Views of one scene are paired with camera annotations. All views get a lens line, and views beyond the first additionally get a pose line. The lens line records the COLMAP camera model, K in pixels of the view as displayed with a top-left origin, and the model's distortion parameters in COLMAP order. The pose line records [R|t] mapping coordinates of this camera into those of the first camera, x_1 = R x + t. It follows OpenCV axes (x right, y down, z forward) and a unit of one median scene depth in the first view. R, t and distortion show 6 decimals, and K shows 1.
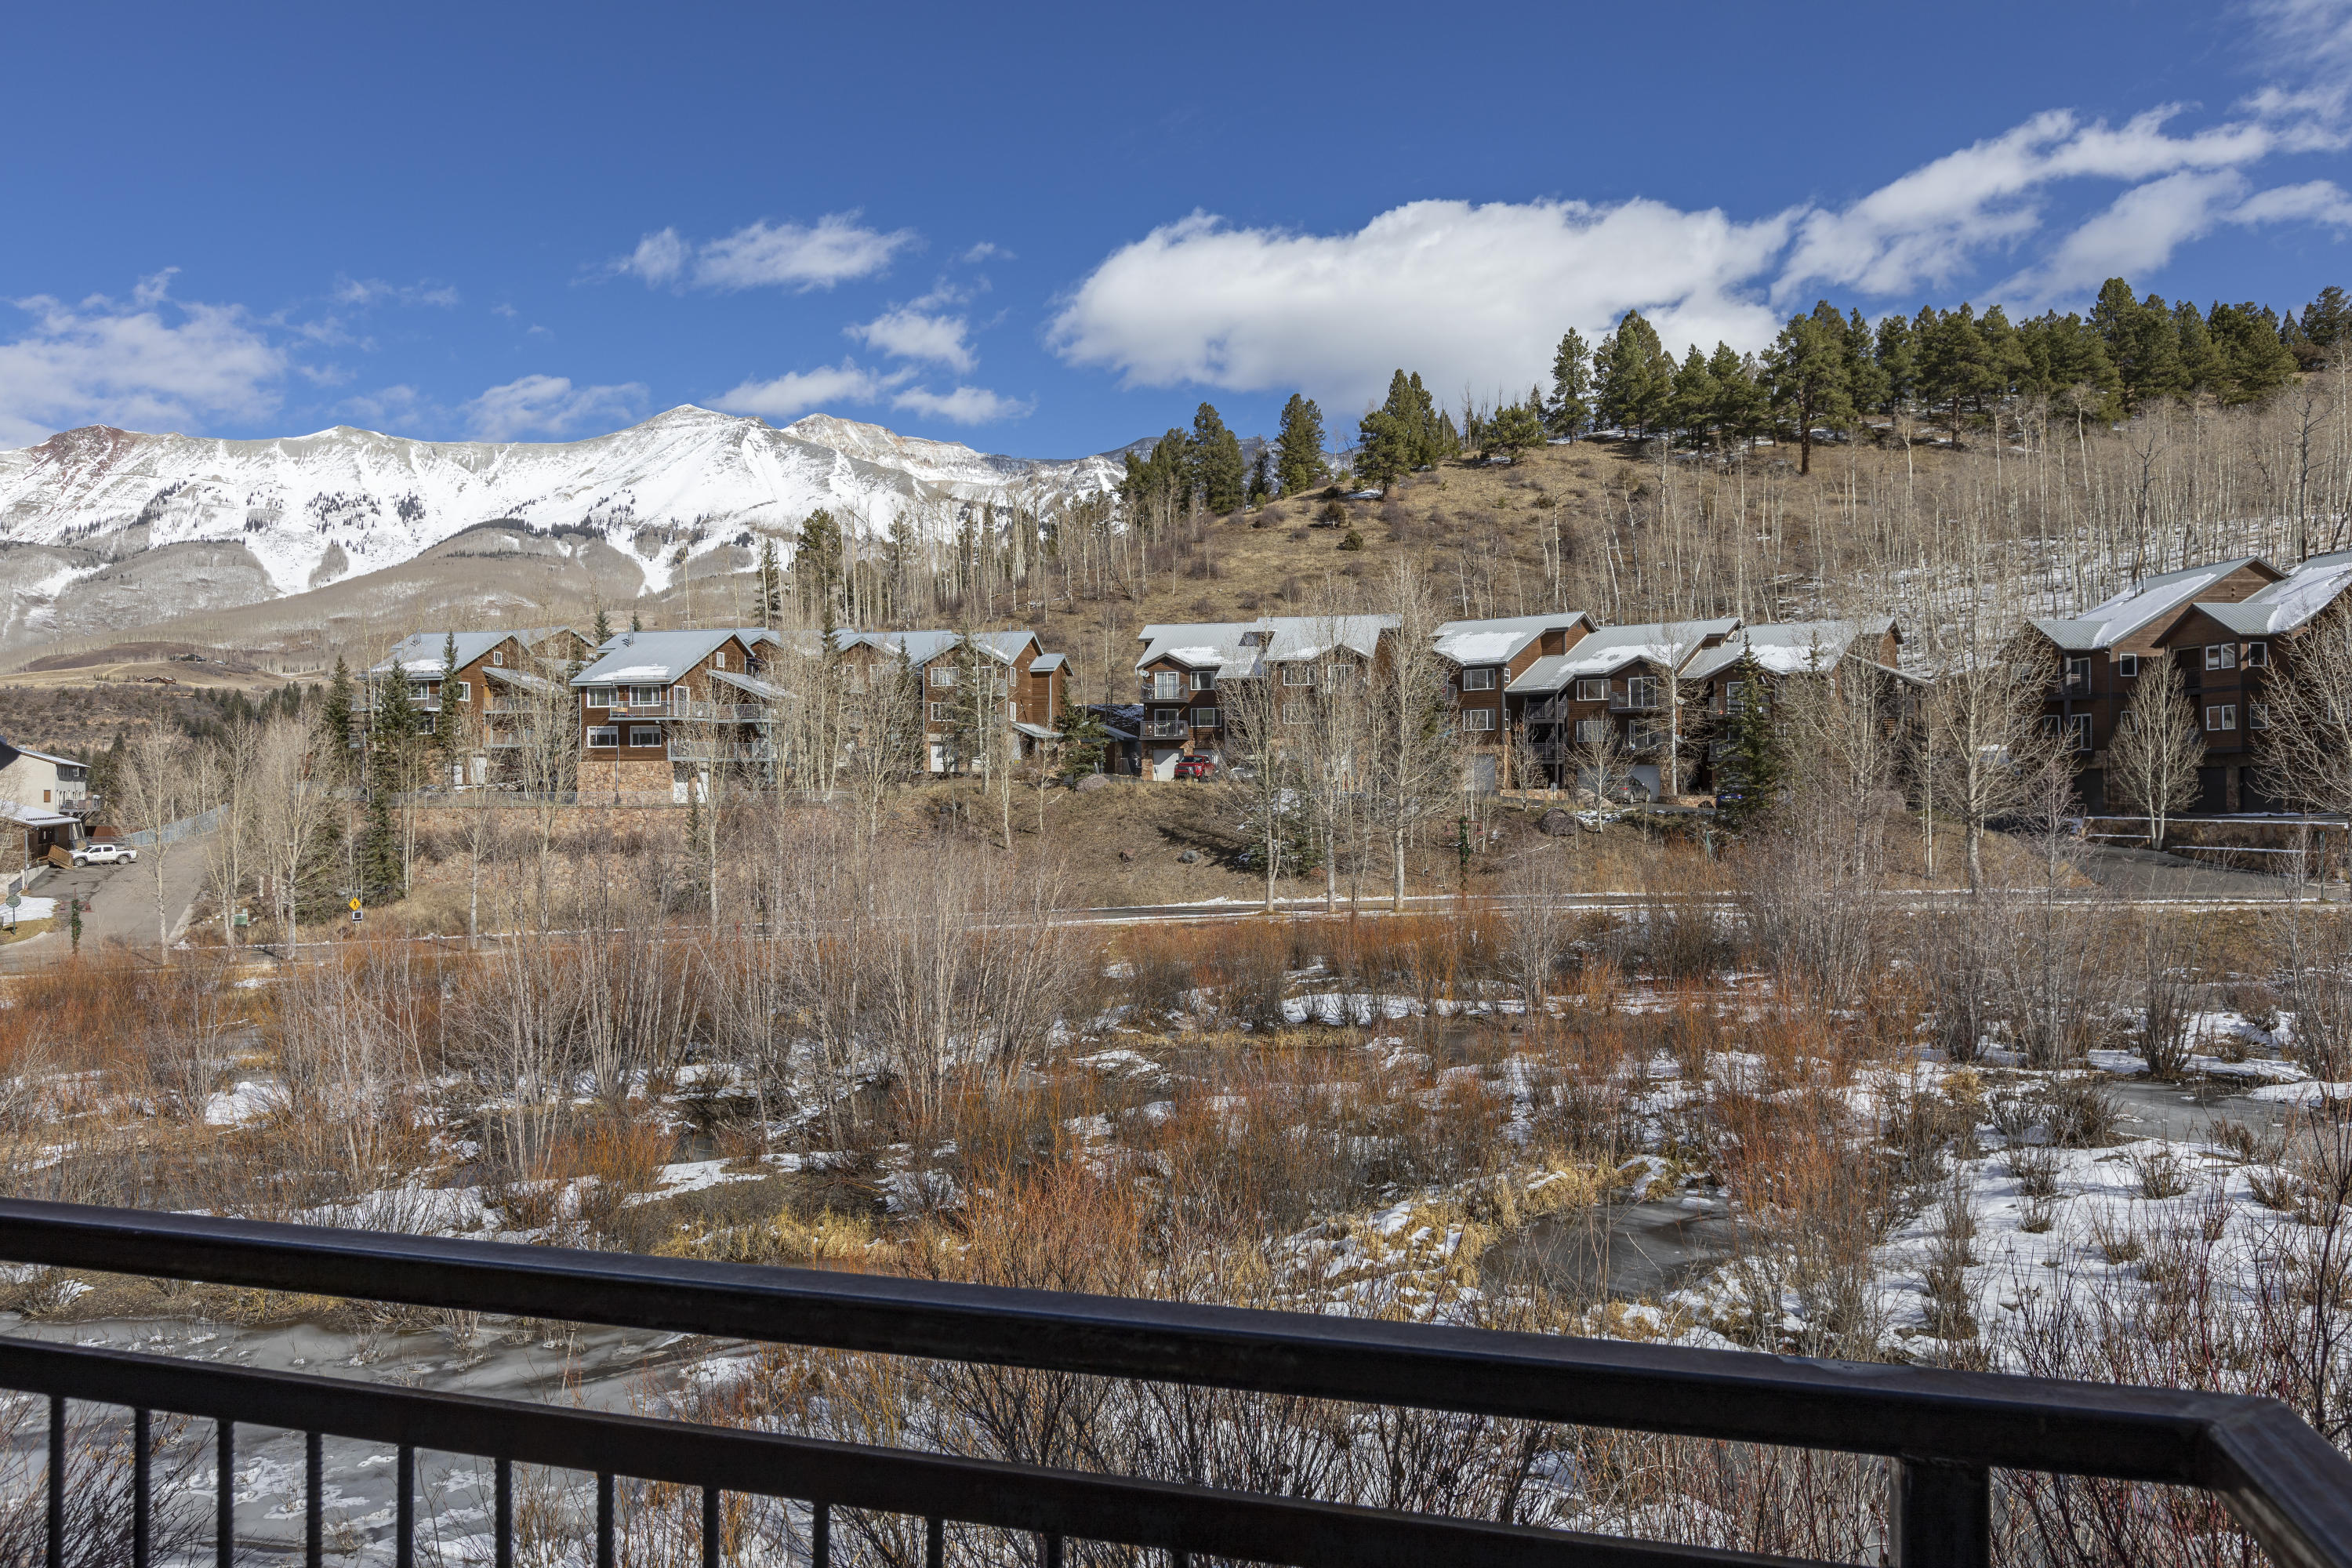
lens RADIAL K [[1601.8, 0, 1216.4], [0, 1601.8, 796.6], [0, 0, 1]] dist [-0.007916, 0.016210]
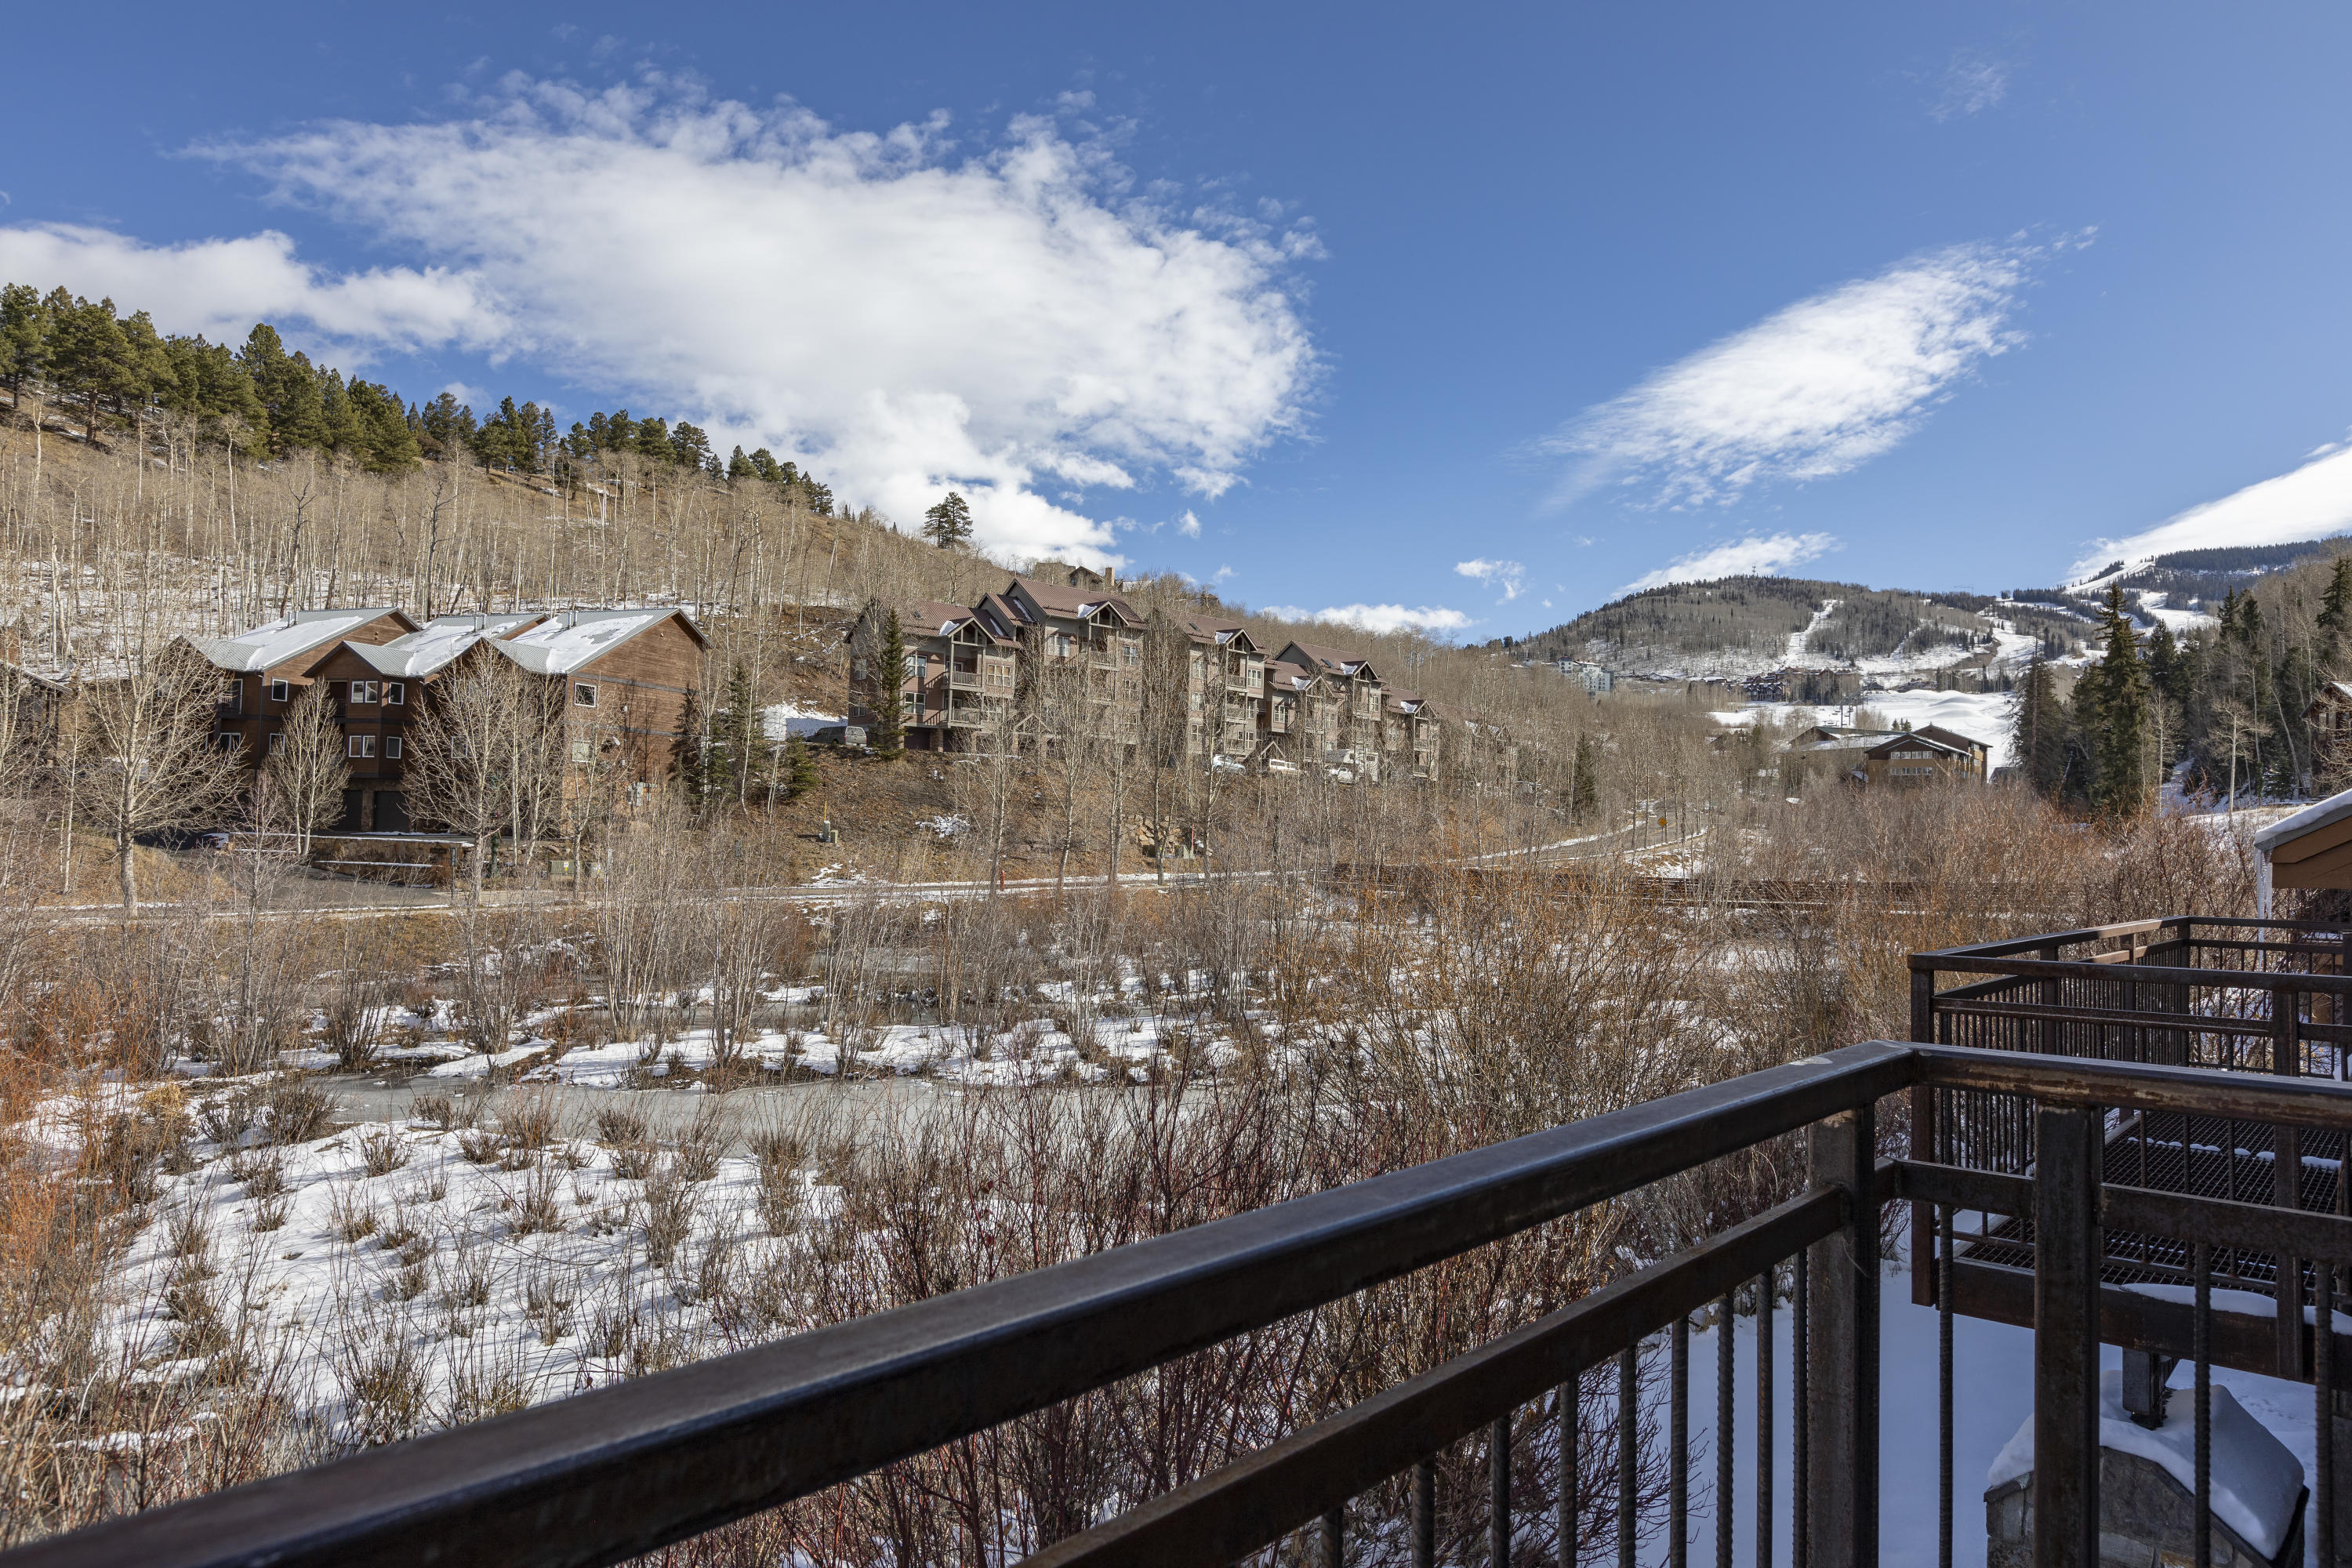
lens RADIAL K [[1466.1, 0, 1189.3], [0, 1466.1, 792.7], [0, 0, 1]] dist [0.005488, 0.003802]
pose [[0.438696, 0.046286, 0.897443, -0.372171], [-0.031152, 0.998856, -0.036288, 0.025405], [-0.898095, -0.012038, 0.439636, 0.213391]]
